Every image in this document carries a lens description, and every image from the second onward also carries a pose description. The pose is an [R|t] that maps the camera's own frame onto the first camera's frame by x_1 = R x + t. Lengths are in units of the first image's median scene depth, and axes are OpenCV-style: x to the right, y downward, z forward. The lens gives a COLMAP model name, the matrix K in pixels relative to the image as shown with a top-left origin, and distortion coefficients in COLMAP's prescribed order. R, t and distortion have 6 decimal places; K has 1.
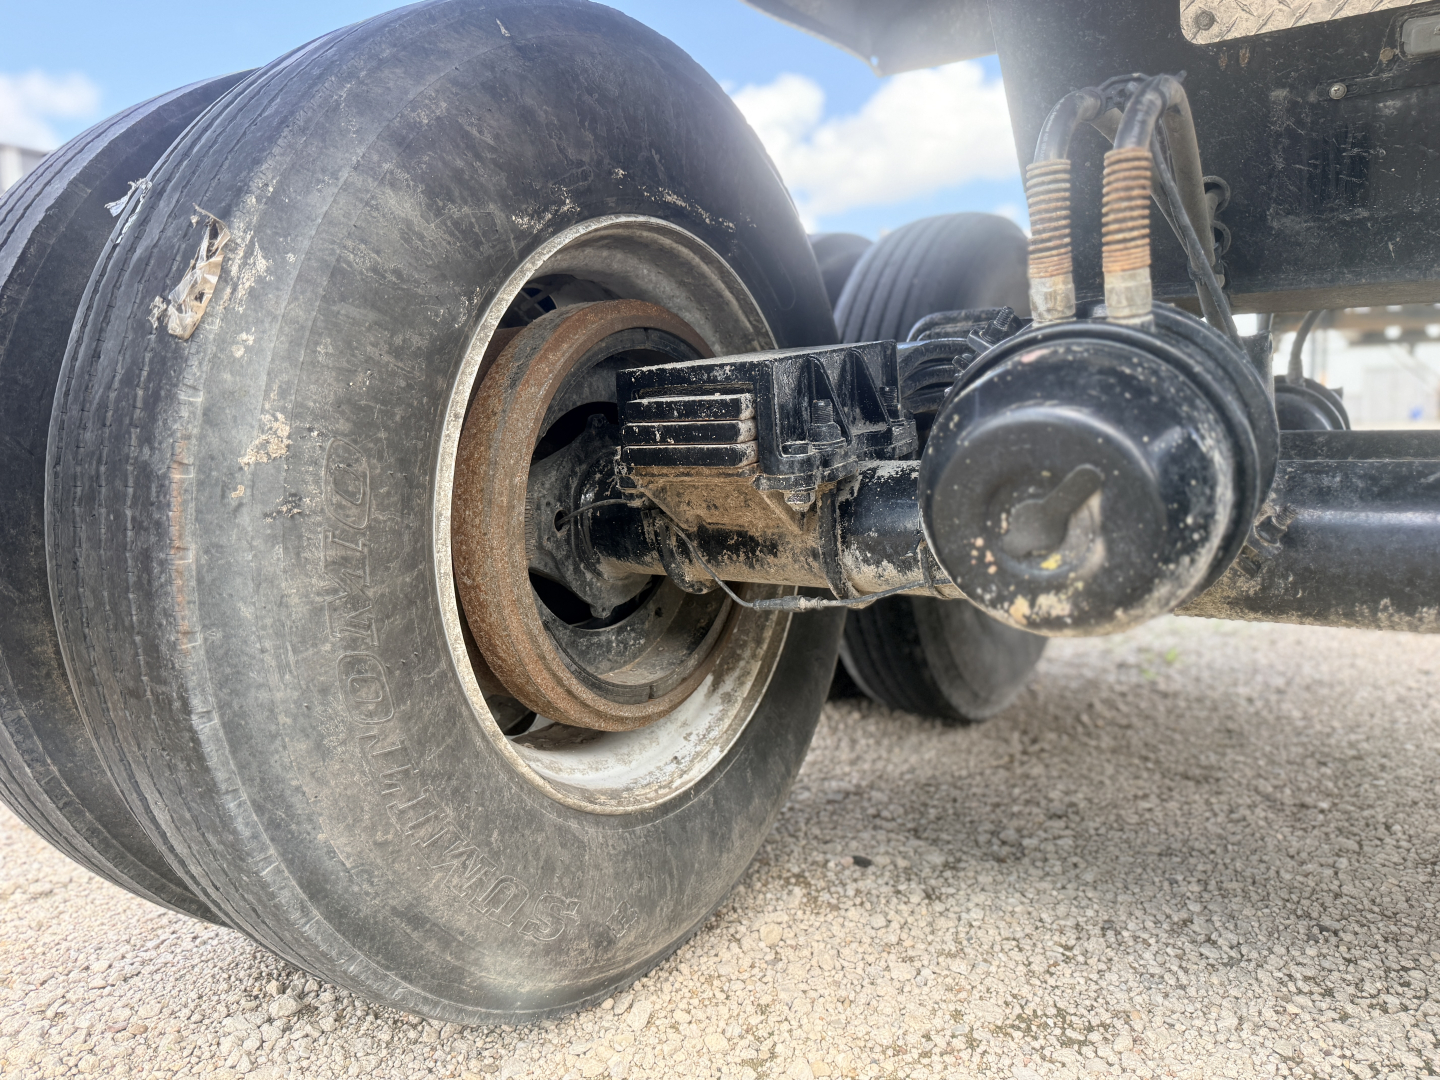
lens RADIAL K [[1007.9, 0, 714.4], [0, 1007.9, 536.8], [0, 0, 1]] dist [0.047753, -0.049308]
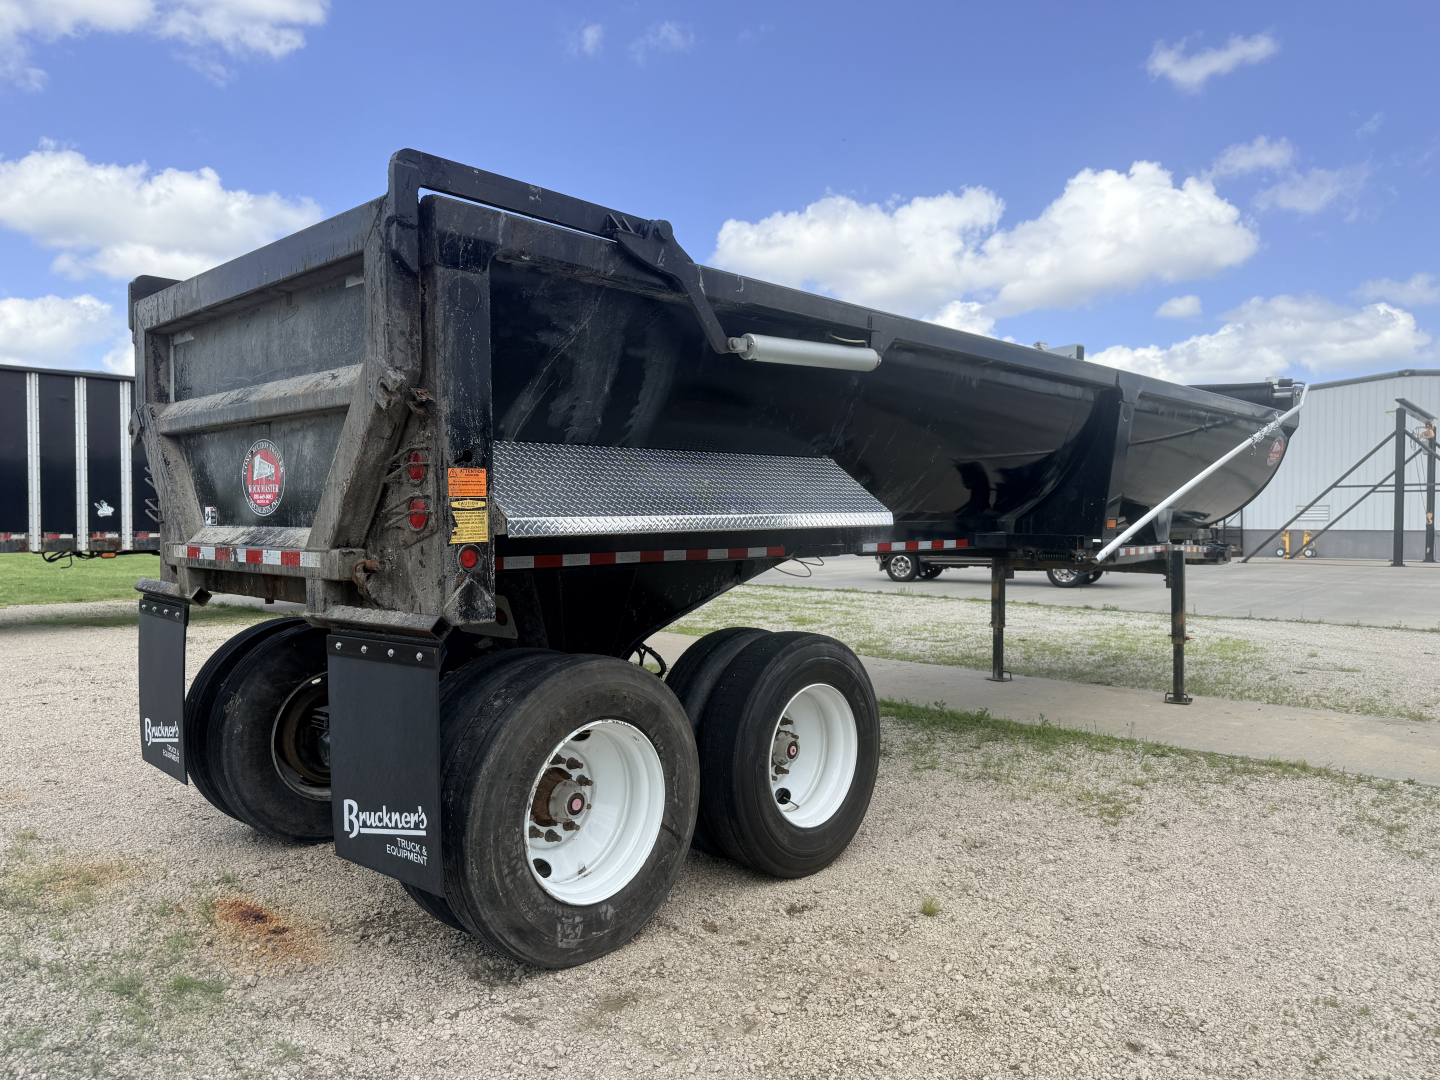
lens RADIAL K [[1007.9, 0, 716.4], [0, 1007.9, 567.0], [0, 0, 1]] dist [0.047753, -0.049308]
pose [[0.984546, 0.036419, -0.171295, 3.329223], [-0.047325, 0.997075, -0.060019, -0.809376], [0.168609, 0.067198, 0.983390, -4.512681]]
